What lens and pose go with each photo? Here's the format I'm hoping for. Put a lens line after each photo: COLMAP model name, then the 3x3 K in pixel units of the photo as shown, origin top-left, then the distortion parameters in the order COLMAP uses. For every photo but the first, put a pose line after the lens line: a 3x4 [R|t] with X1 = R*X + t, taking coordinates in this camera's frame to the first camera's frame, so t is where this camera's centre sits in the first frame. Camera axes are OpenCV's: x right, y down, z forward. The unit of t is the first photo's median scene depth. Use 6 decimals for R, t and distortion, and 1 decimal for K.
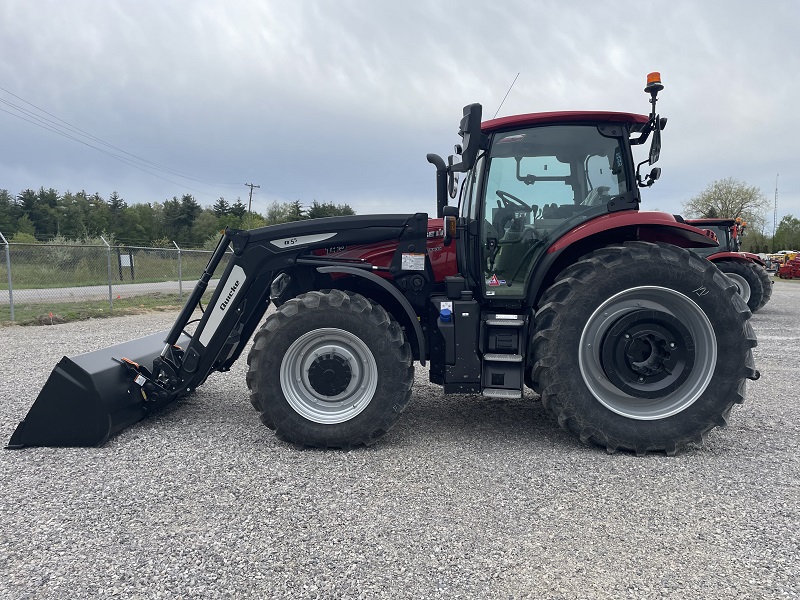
lens RADIAL K [[603.4, 0, 405.3], [0, 603.4, 297.2], [0, 0, 1]] dist [0.086389, -0.113149]
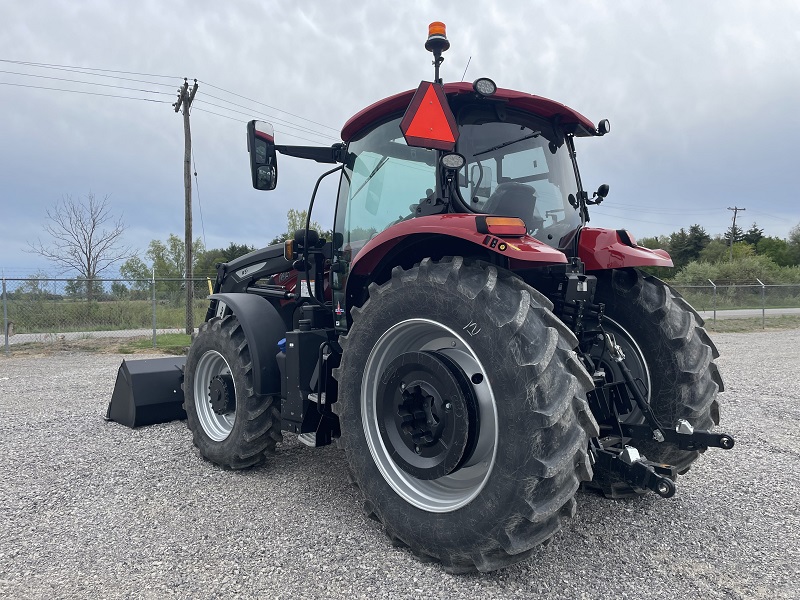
lens RADIAL K [[603.4, 0, 405.3], [0, 603.4, 297.2], [0, 0, 1]] dist [0.086389, -0.113149]
pose [[0.695952, -0.002094, -0.718086, 0.810900], [-0.036980, 0.998564, -0.038751, -0.013952], [0.717136, 0.053524, 0.694875, 0.445529]]
